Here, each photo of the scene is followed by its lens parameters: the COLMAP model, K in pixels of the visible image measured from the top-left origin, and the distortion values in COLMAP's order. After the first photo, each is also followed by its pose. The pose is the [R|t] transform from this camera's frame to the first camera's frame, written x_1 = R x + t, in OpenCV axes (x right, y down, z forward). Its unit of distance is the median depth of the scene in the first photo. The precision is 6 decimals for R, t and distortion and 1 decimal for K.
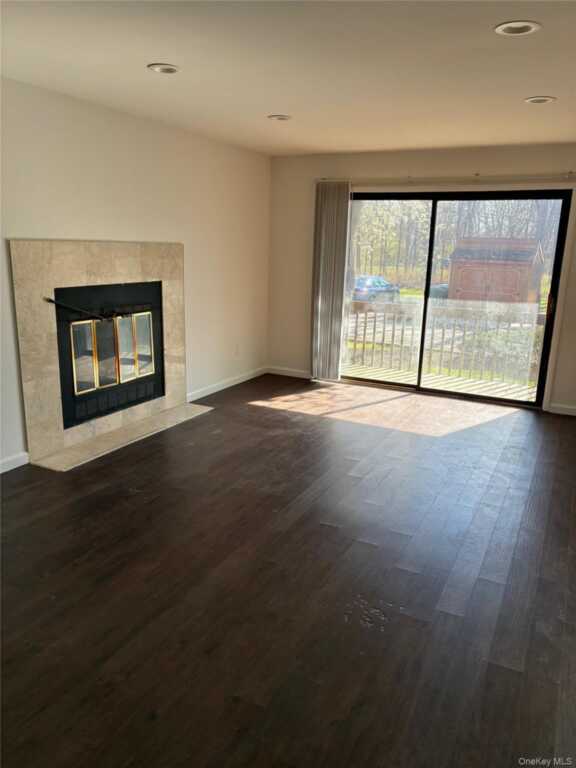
lens RADIAL K [[580.8, 0, 278.4], [0, 580.8, 369.6], [0, 0, 1]] dist [-0.007236, 0.007470]
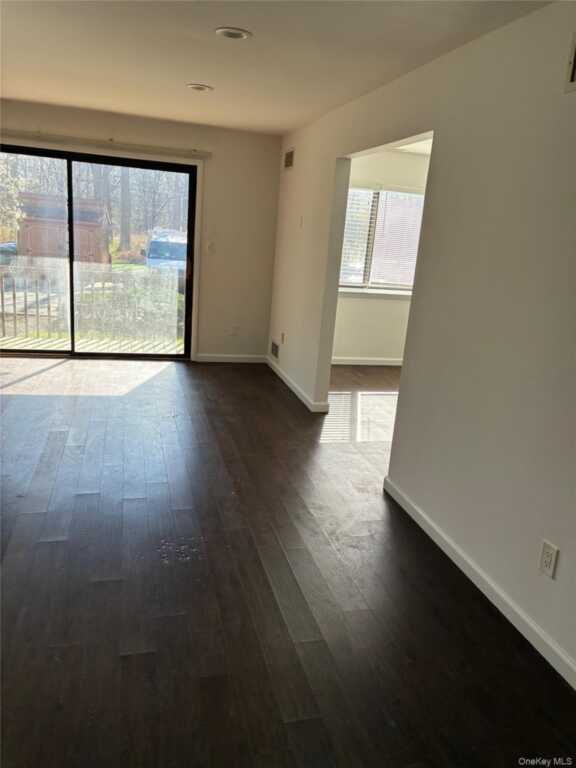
lens RADIAL K [[580.8, 0, 291.2], [0, 580.8, 382.3], [0, 0, 1]] dist [-0.007236, 0.007470]
pose [[0.732492, -0.139111, 0.666411, -0.165776], [0.079272, 0.989670, 0.119458, -0.008739], [-0.676144, -0.034674, 0.735953, 0.014636]]
